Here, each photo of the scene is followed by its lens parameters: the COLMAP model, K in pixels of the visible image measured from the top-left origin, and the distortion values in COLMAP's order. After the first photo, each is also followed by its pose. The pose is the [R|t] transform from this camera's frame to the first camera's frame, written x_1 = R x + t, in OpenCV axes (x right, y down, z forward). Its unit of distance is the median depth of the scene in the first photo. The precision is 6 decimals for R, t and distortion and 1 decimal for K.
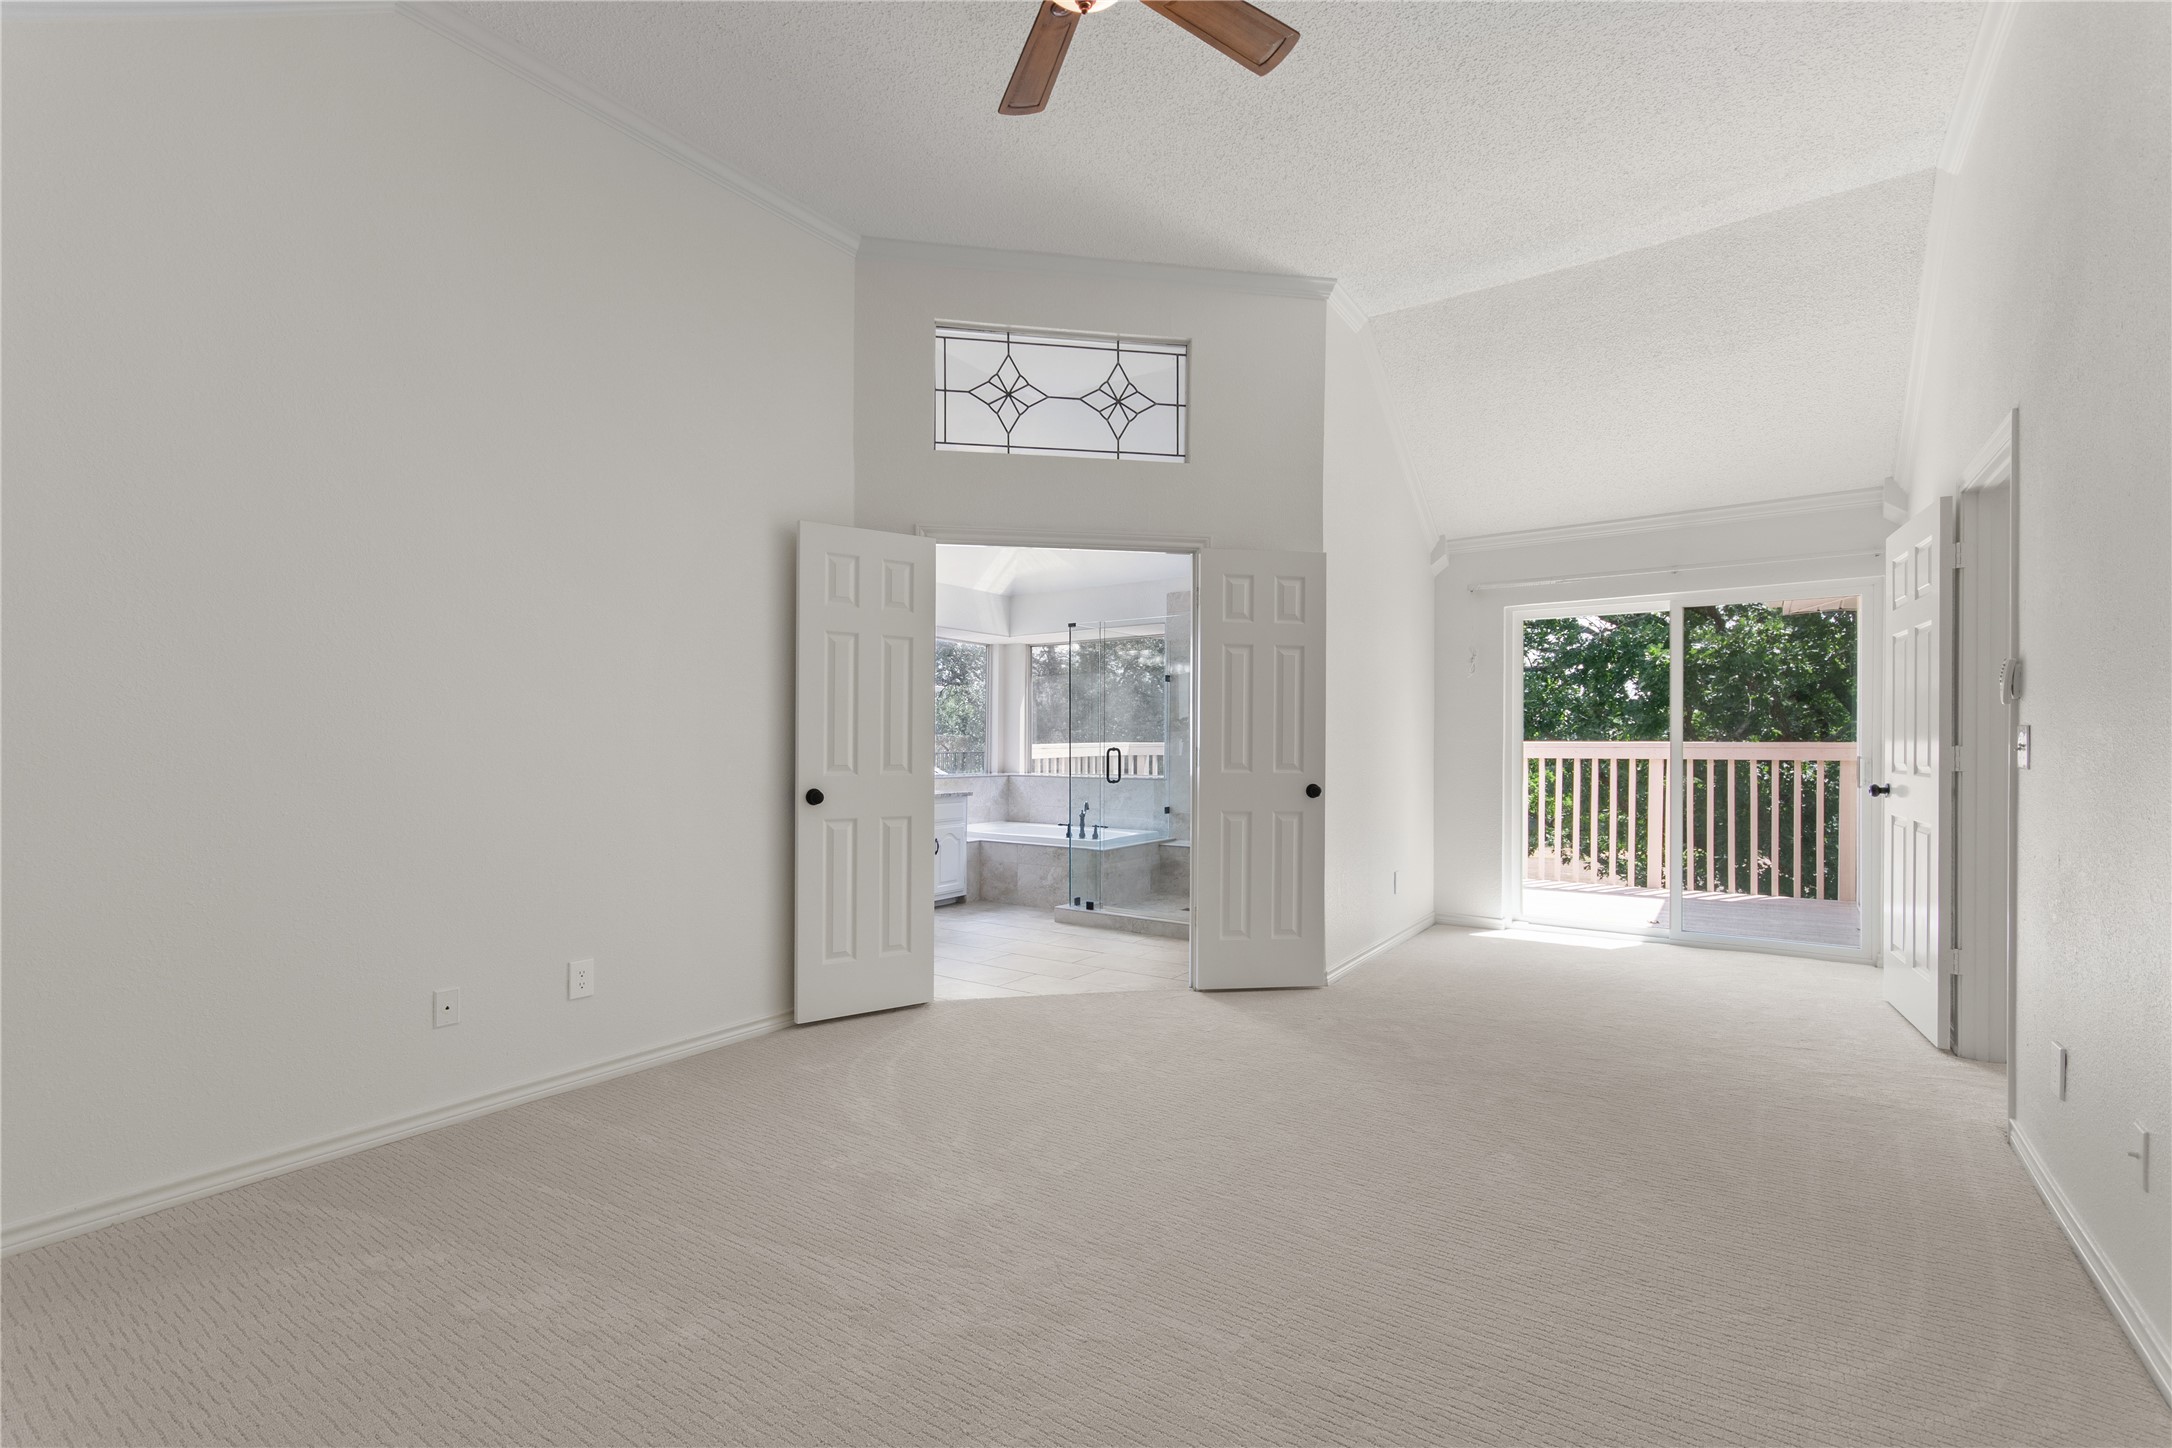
lens RADIAL K [[957.7, 0, 1088.9], [0, 957.7, 736.2], [0, 0, 1]] dist [0.002224, -0.000622]
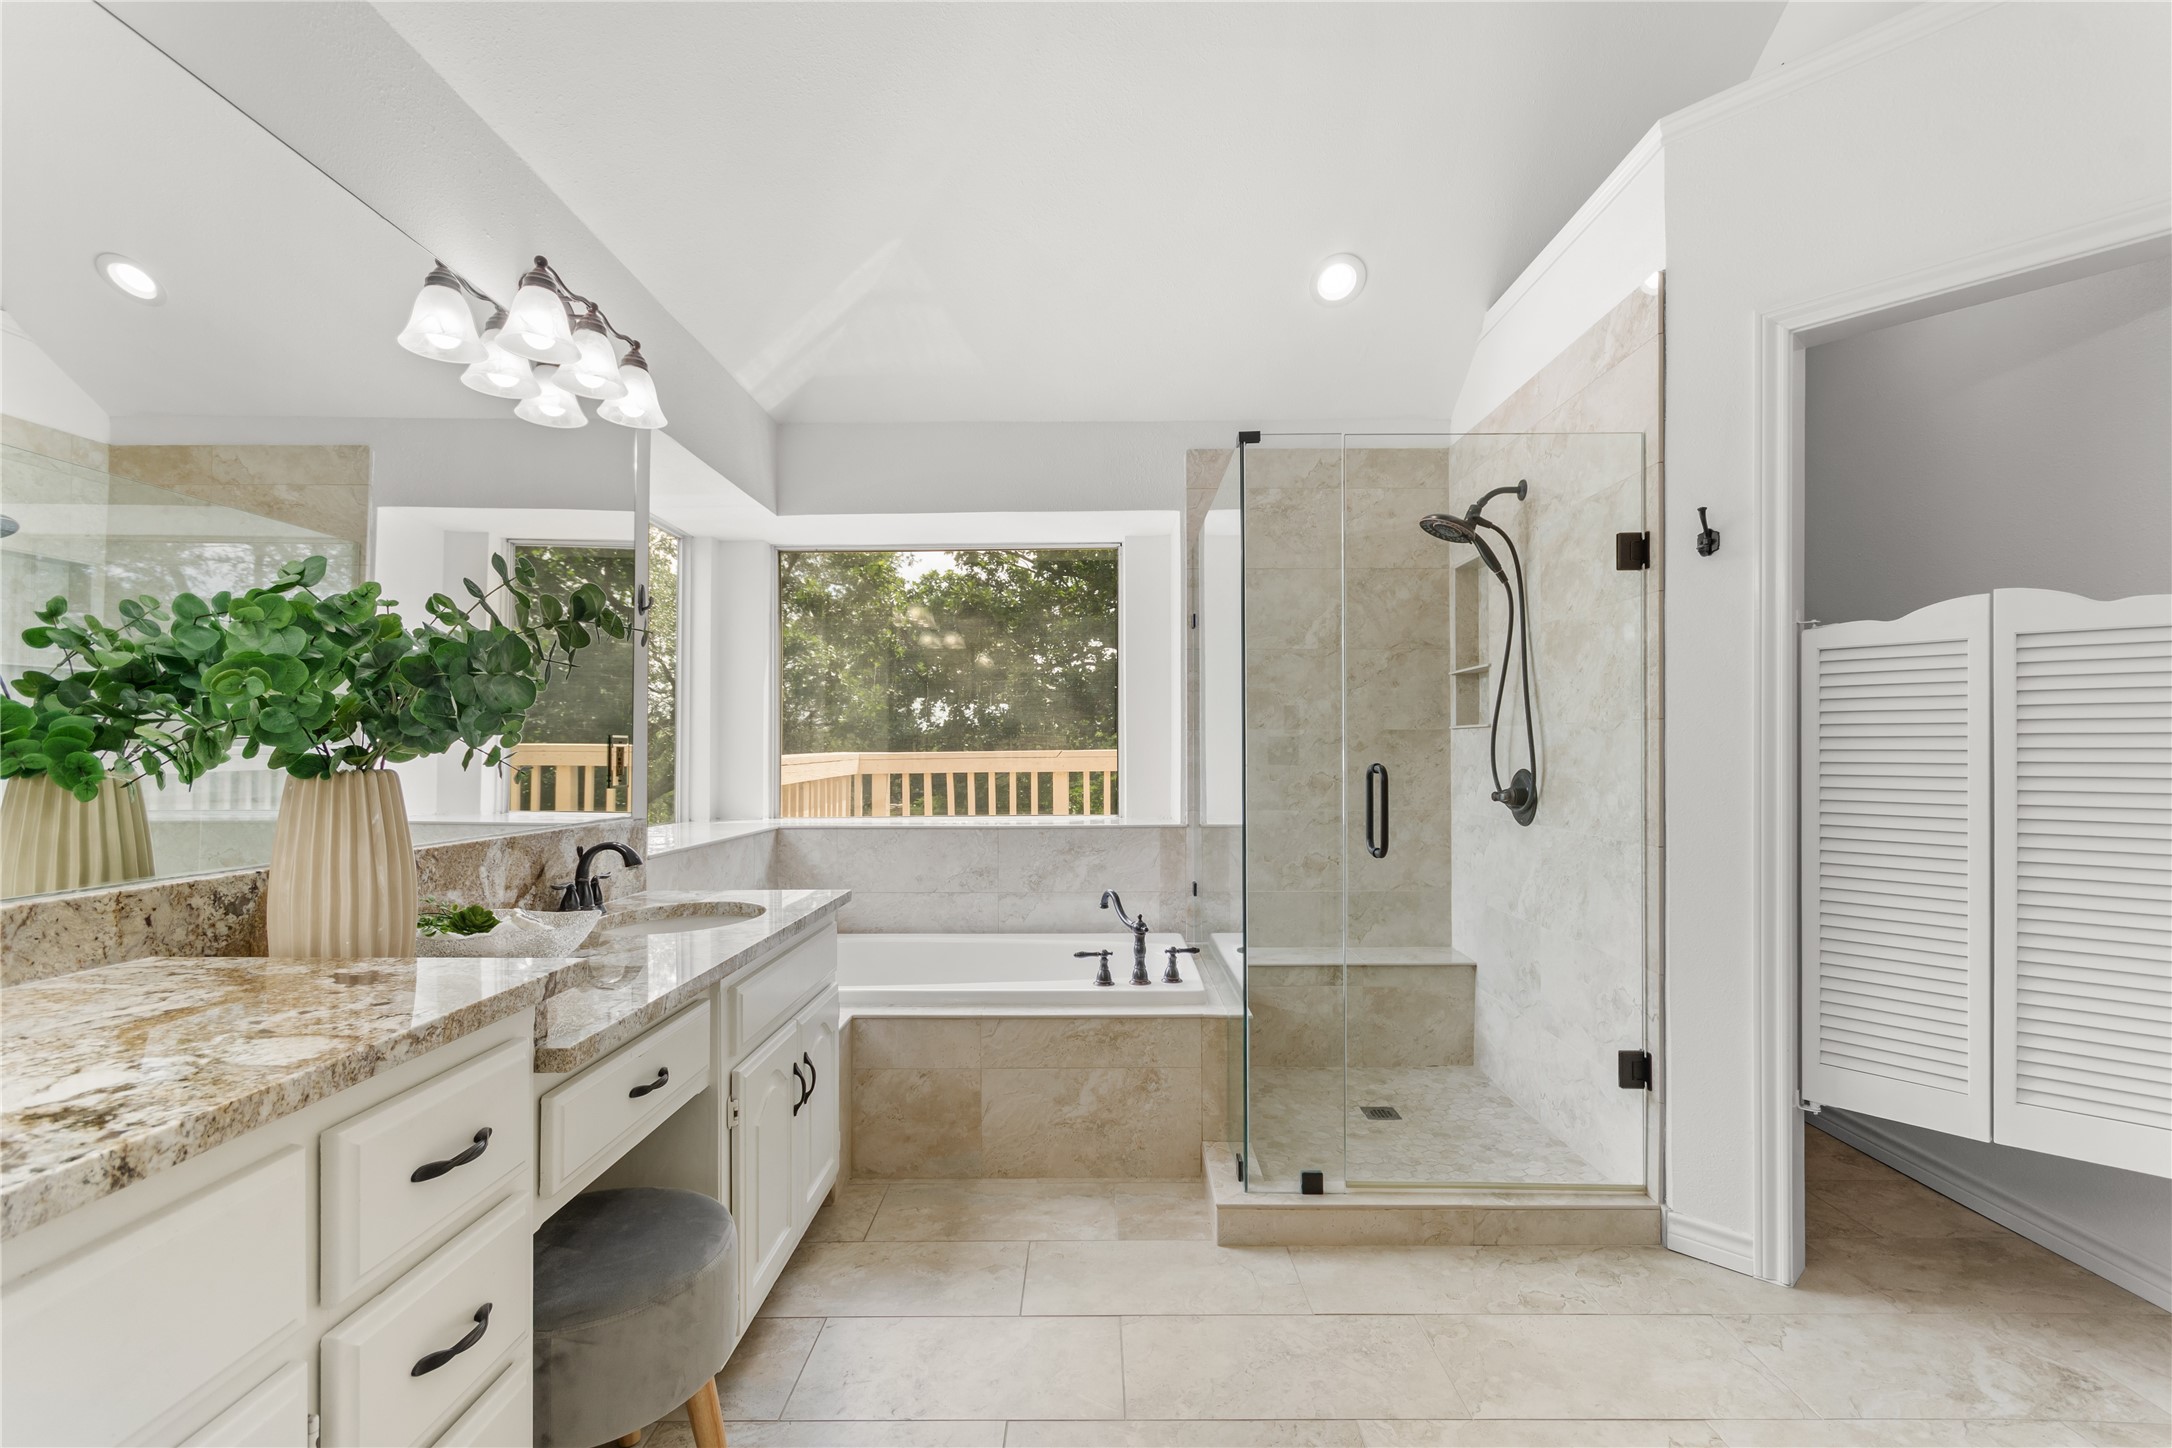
lens RADIAL K [[944.8, 0, 1089.0], [0, 944.8, 748.5], [0, 0, 1]] dist [0.000011, -0.000219]
pose [[0.827629, -0.010559, 0.561176, -0.253560], [0.008411, 0.999944, 0.006410, 0.001683], [-0.561212, -0.000585, 0.827672, 0.670940]]
